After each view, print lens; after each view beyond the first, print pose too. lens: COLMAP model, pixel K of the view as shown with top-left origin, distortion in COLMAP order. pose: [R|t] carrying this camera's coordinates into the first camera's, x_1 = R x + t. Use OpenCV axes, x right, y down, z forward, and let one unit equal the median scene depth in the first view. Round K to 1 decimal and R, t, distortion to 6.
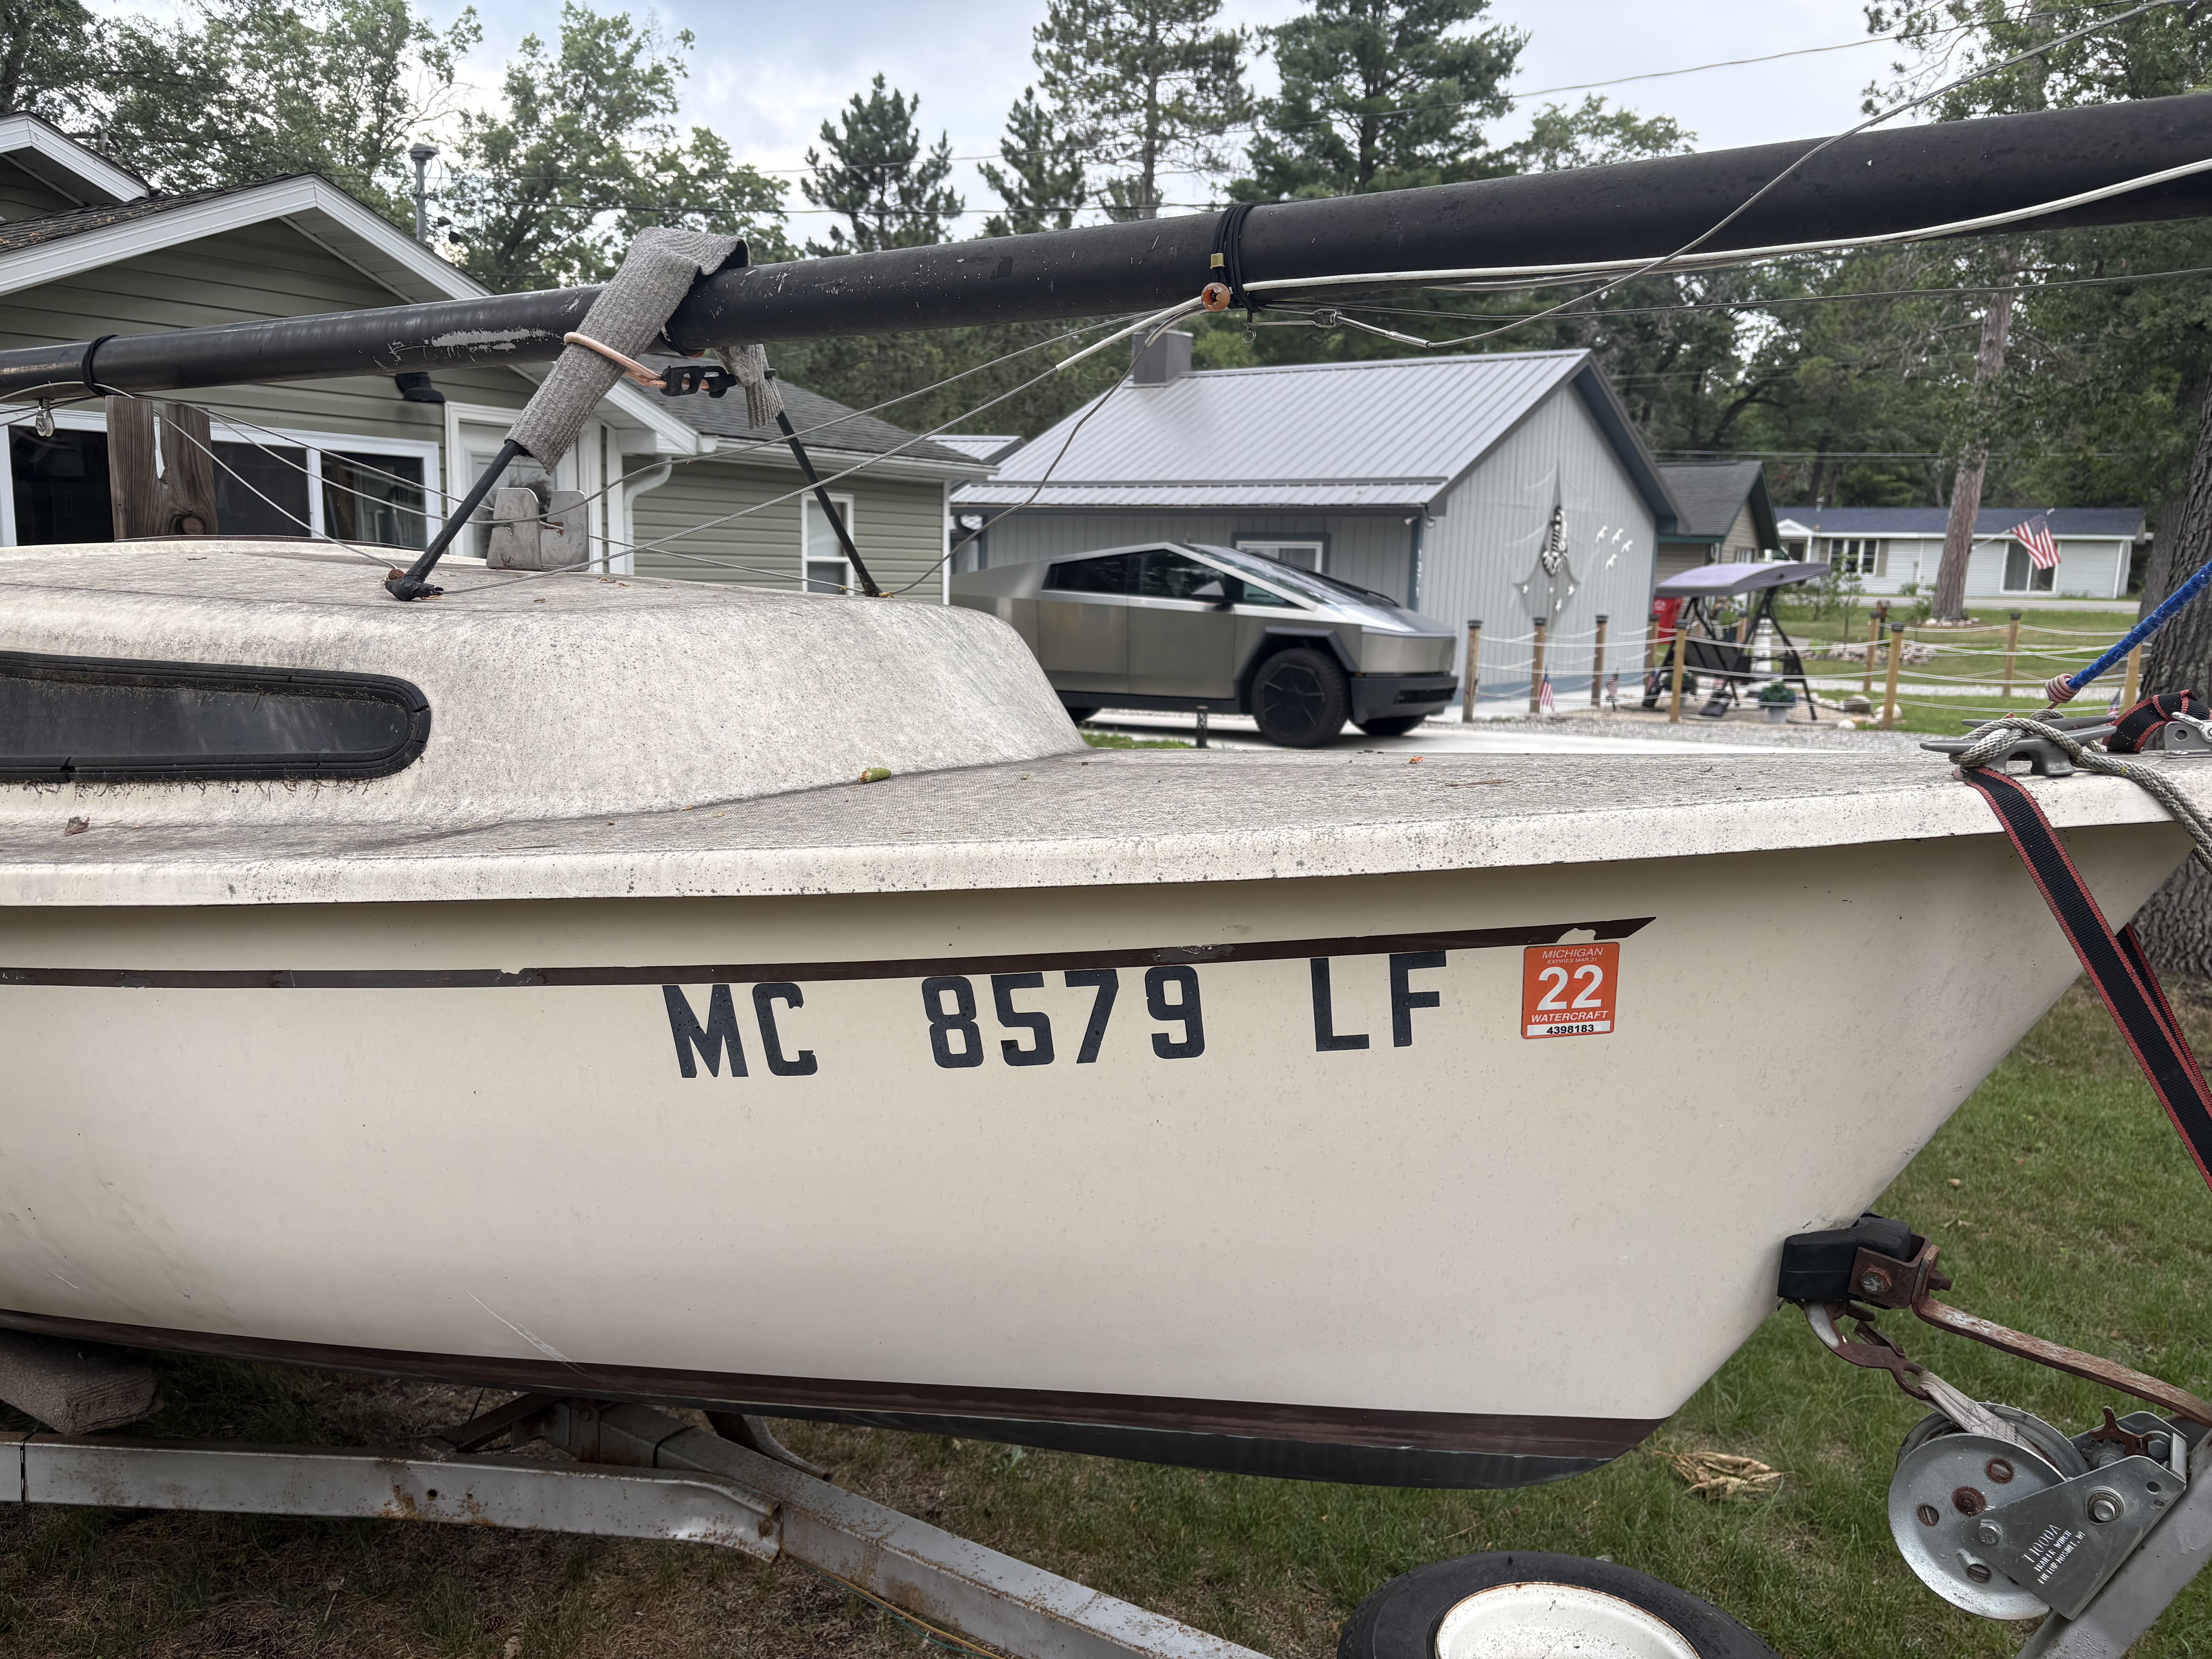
lens RADIAL K [[1682.8, 0, 1101.0], [0, 1682.8, 840.2], [0, 0, 1]] dist [0.050071, -0.048090]
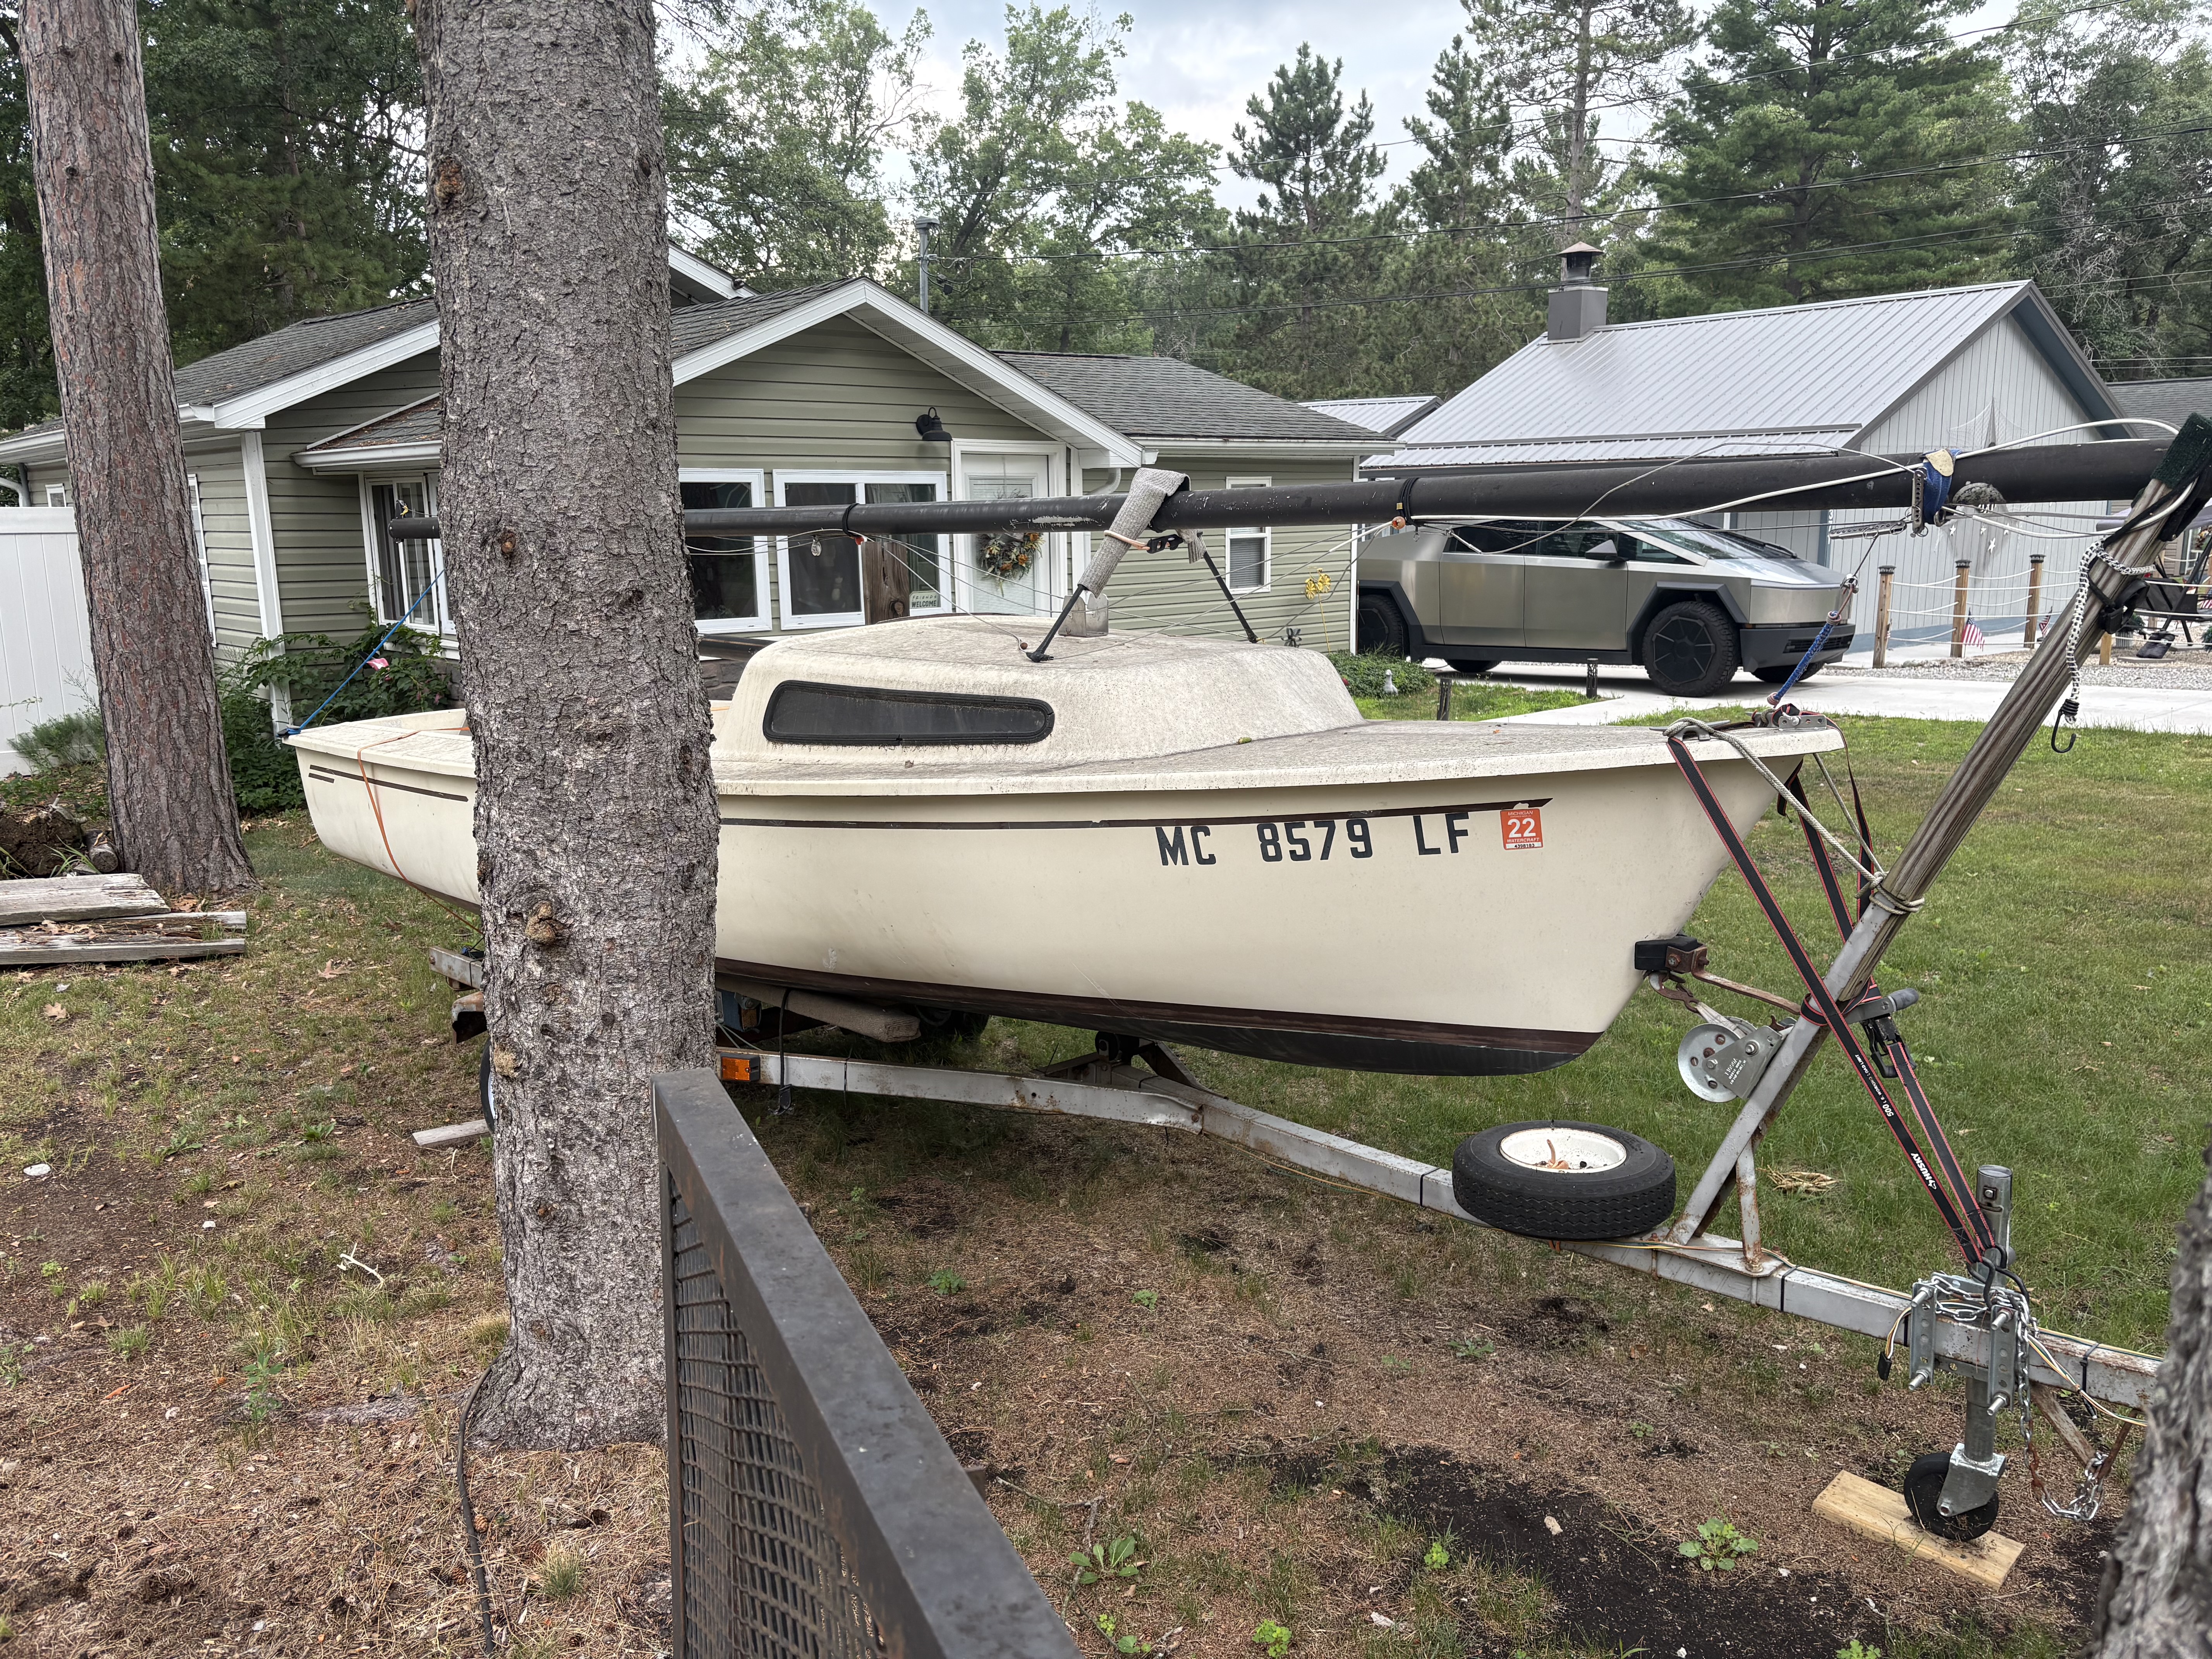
lens RADIAL K [[1682.8, 0, 1101.0], [0, 1682.8, 840.2], [0, 0, 1]] dist [0.050071, -0.048090]
pose [[0.968730, 0.009054, -0.247952, 0.023893], [-0.001353, 0.999512, 0.031211, 0.002408], [0.248113, -0.029900, 0.968269, -0.122019]]
